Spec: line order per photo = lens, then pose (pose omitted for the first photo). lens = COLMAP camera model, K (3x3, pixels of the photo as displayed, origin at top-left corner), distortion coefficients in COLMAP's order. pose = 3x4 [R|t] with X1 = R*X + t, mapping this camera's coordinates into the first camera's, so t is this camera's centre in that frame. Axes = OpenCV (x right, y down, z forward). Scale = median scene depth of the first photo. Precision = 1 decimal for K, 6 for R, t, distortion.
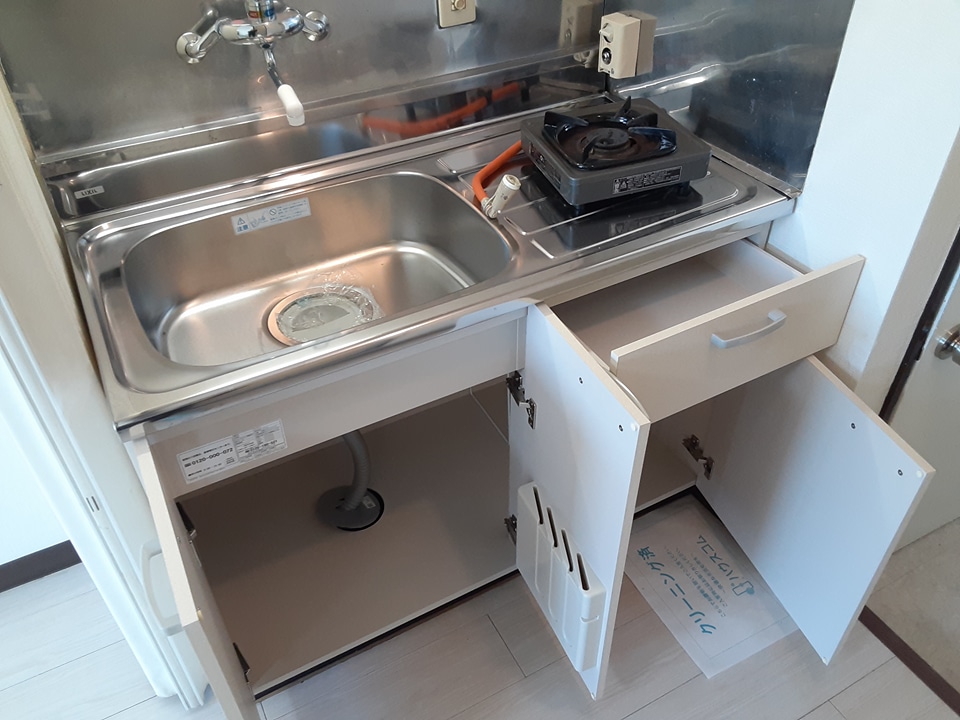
lens RADIAL K [[771.3, 0, 480.0], [0, 771.3, 360.0], [0, 0, 1]] dist [0.106676, -0.136715]
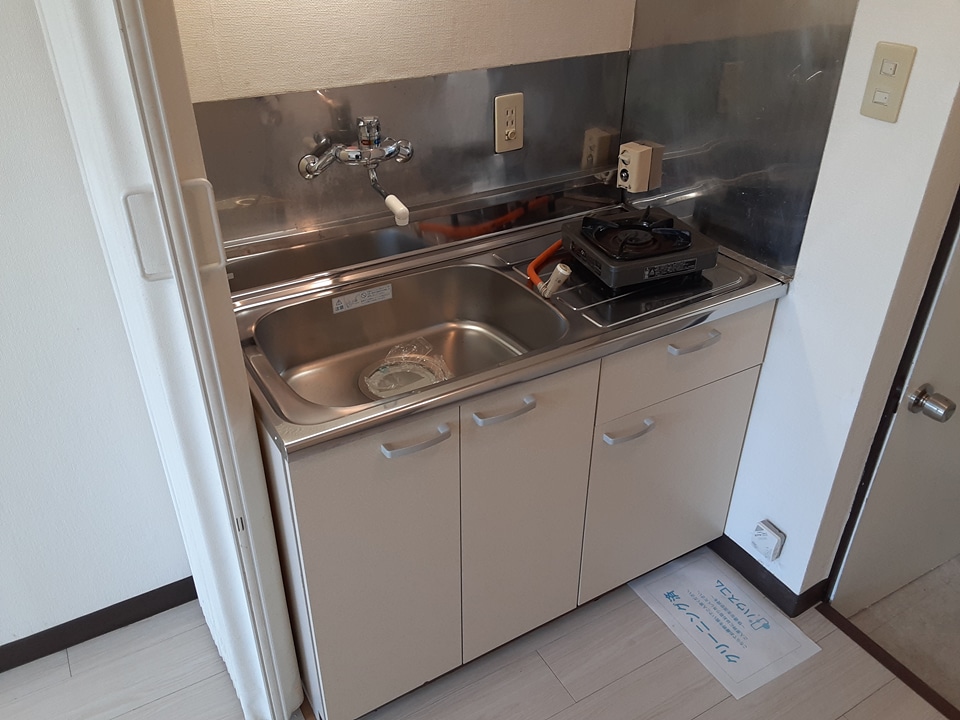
lens RADIAL K [[767.8, 0, 480.0], [0, 767.8, 360.0], [0, 0, 1]] dist [0.141964, -0.218944]
pose [[0.999329, -0.002463, 0.036547, -0.127811], [0.007575, 0.990064, -0.140411, 0.081579], [-0.035838, 0.140594, 0.989419, -0.188961]]
